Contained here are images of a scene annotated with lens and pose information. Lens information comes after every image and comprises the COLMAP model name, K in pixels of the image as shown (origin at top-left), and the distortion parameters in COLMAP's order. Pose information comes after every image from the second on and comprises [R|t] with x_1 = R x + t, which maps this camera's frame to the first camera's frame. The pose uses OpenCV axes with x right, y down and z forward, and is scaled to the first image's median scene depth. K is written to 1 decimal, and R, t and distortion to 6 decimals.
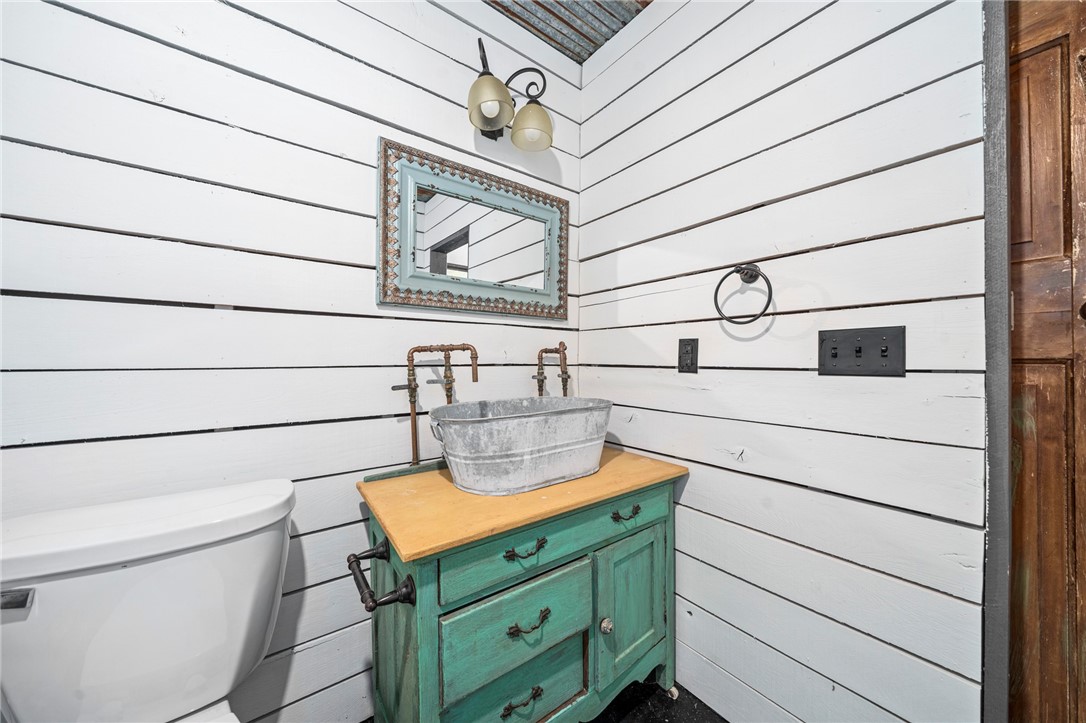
lens RADIAL K [[369.8, 0, 539.8], [0, 369.8, 361.5], [0, 0, 1]] dist [-0.002912, -0.000058]
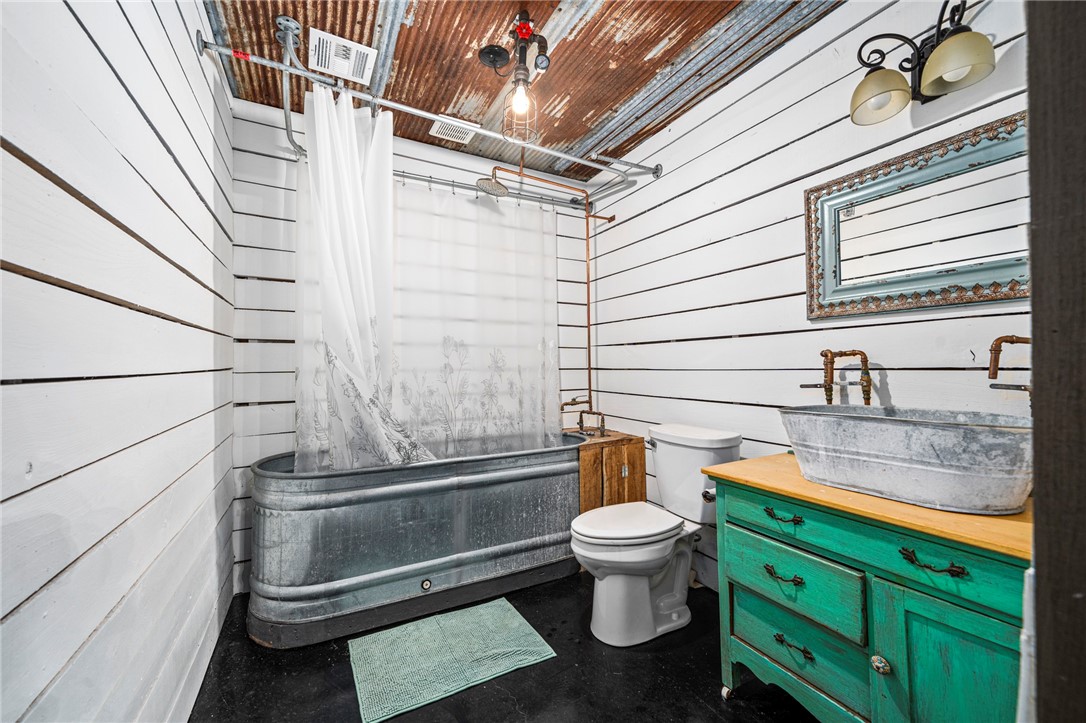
lens RADIAL K [[433.4, 0, 538.9], [0, 433.4, 360.7], [0, 0, 1]] dist [0.000426, 0.000051]
pose [[-0.154686, -0.012455, -0.987885, 1.225624], [0.006478, 0.999886, -0.013621, -0.003001], [0.987942, -0.008507, -0.154588, 0.326765]]
